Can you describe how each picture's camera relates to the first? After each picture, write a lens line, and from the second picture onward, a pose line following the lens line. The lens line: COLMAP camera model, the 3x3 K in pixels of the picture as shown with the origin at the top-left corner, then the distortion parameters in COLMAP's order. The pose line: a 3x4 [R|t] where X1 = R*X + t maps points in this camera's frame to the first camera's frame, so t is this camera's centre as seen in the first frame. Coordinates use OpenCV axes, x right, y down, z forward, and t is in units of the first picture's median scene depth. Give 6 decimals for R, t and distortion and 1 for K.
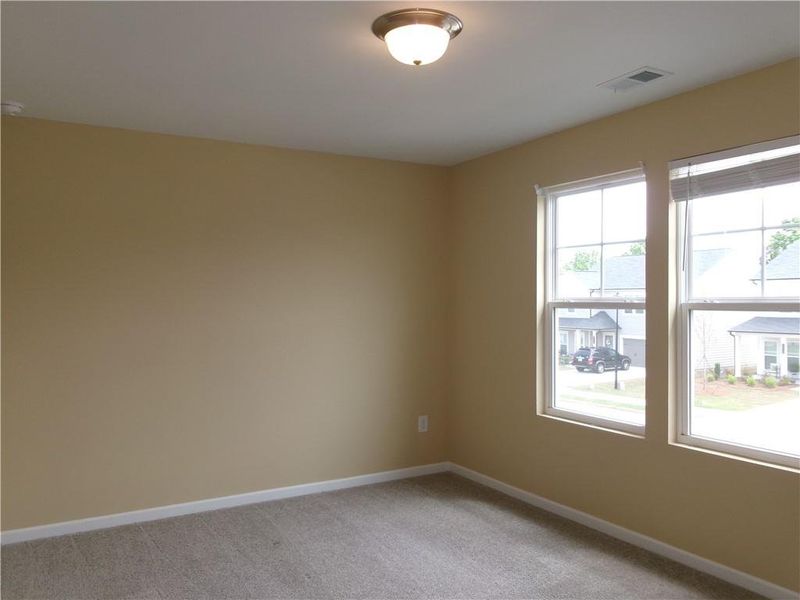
lens RADIAL K [[630.7, 0, 400.0], [0, 630.7, 300.0], [0, 0, 1]] dist [-0.004465, -0.004492]
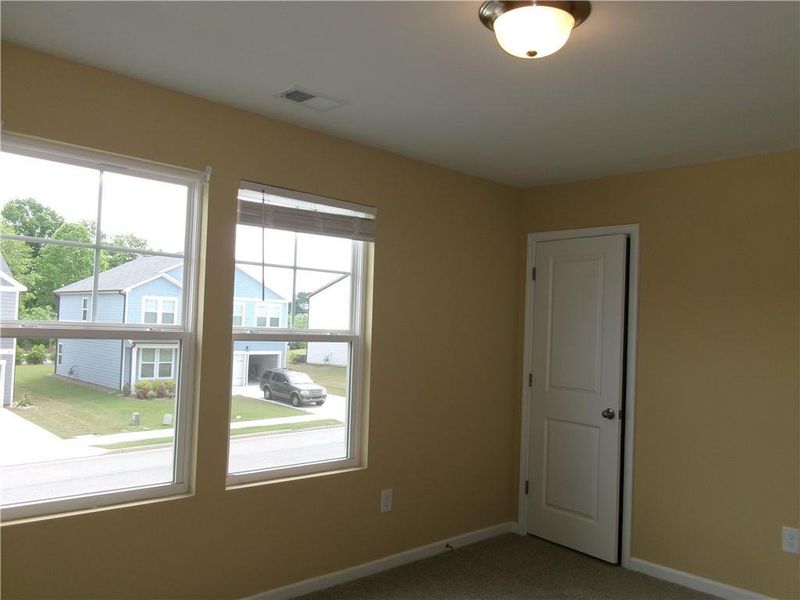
lens RADIAL K [[661.8, 0, 400.0], [0, 661.8, 300.0], [0, 0, 1]] dist [-0.006451, -0.005035]
pose [[-0.258438, 0.042270, 0.965102, -0.585025], [-0.021948, 0.998527, -0.049611, -0.001010], [-0.965778, -0.034003, -0.257130, 1.063539]]
